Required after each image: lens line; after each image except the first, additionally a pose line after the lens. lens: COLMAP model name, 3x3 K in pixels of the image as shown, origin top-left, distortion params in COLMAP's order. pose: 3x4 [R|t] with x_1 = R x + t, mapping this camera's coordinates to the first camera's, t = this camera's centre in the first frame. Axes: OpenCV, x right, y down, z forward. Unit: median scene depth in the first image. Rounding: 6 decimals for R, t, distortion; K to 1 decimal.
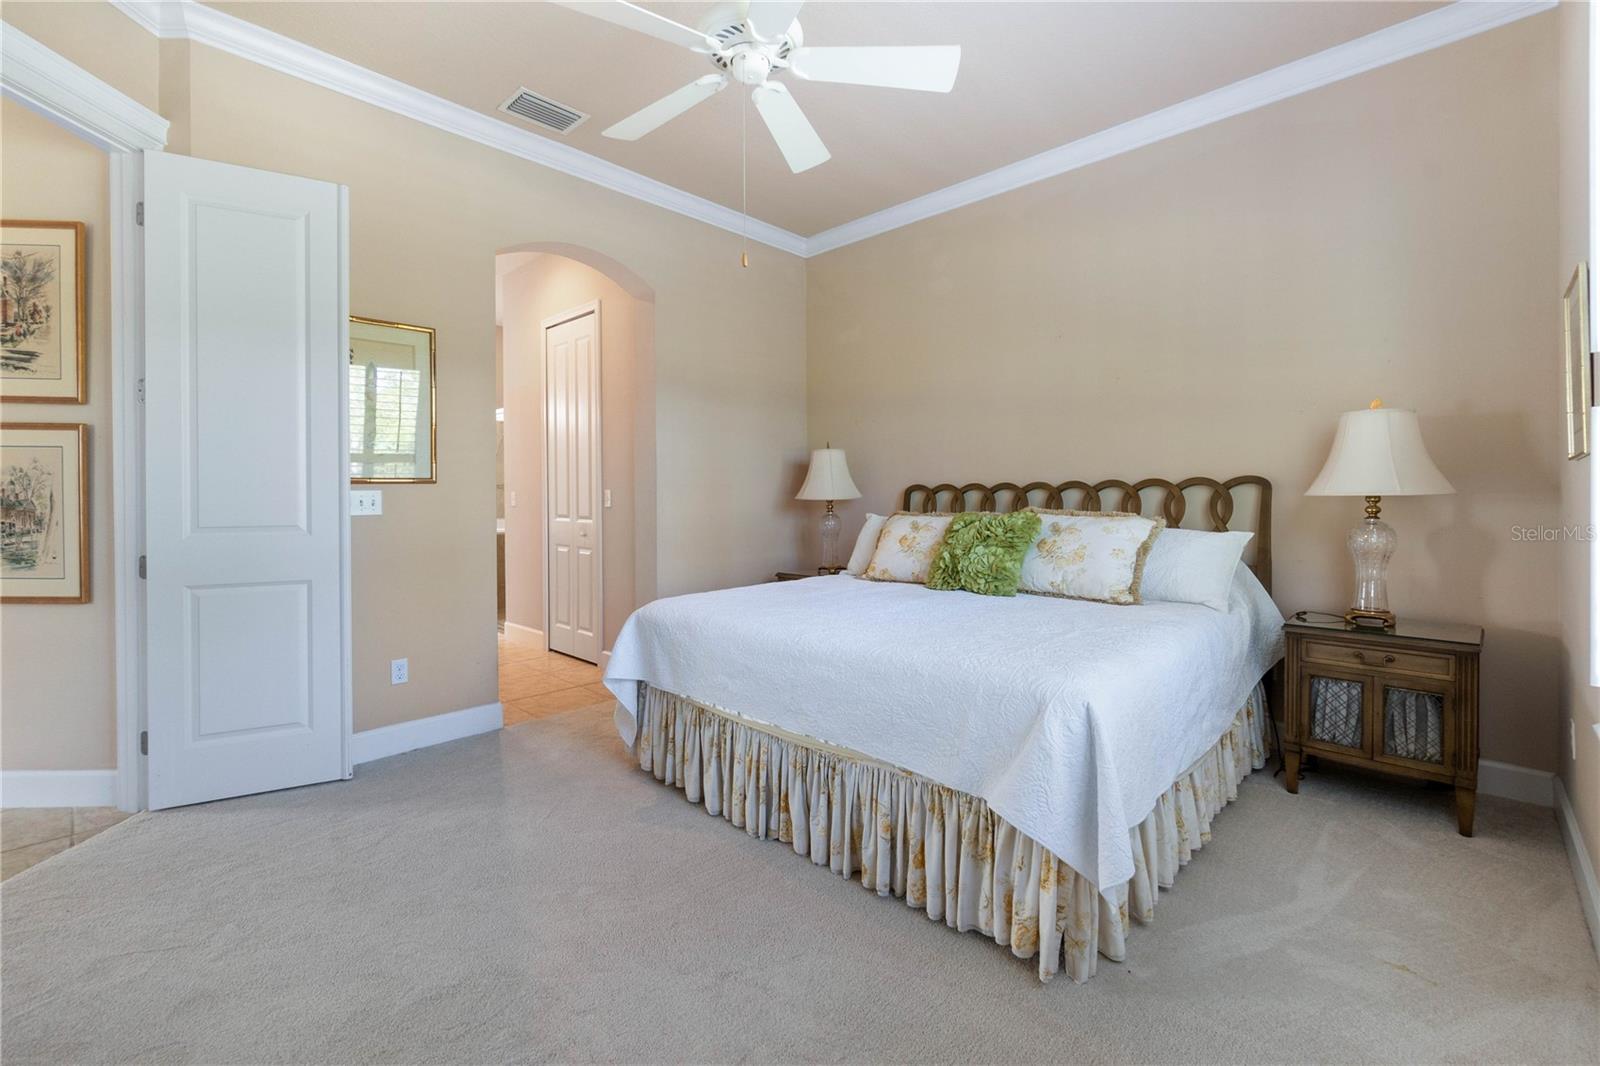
lens RADIAL K [[742.0, 0, 799.2], [0, 742.0, 501.6], [0, 0, 1]] dist [0.029962, 0.000063]
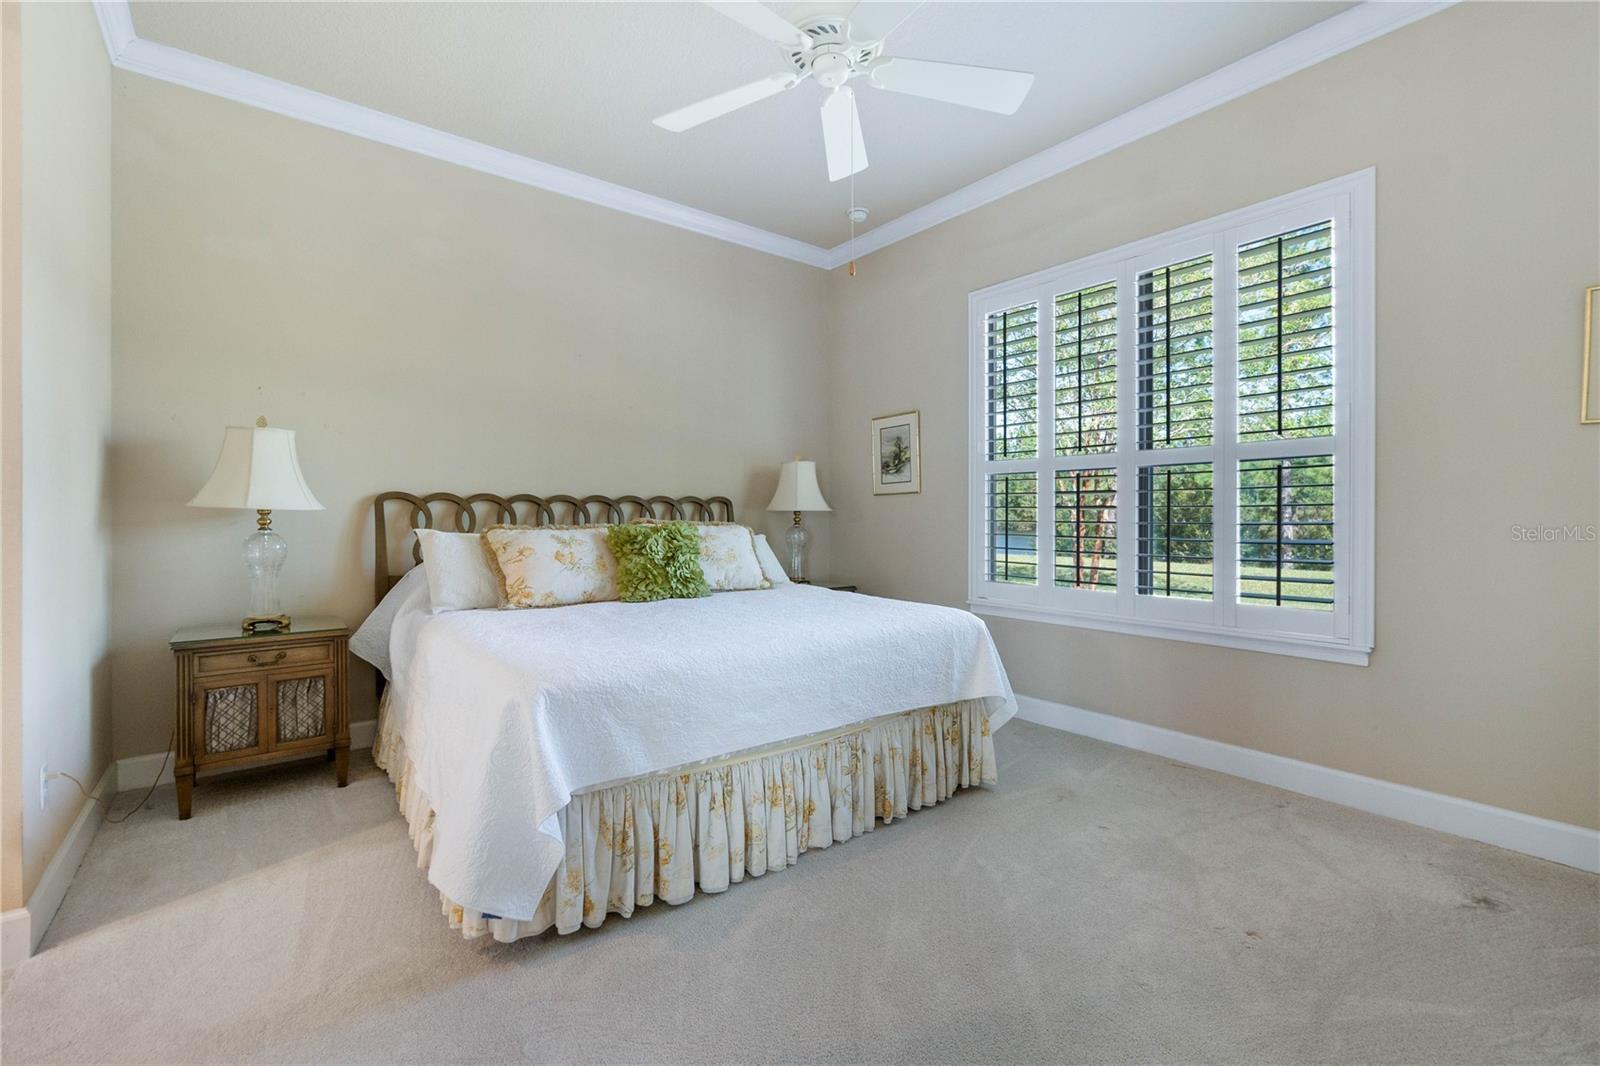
lens RADIAL K [[701.3, 0, 802.8], [0, 701.3, 518.4], [0, 0, 1]] dist [0.000663, 0.000102]
pose [[0.104002, -0.005071, 0.994564, -0.693734], [-0.003290, 0.999980, 0.005442, -0.000395], [-0.994572, -0.003838, 0.103983, 0.651360]]
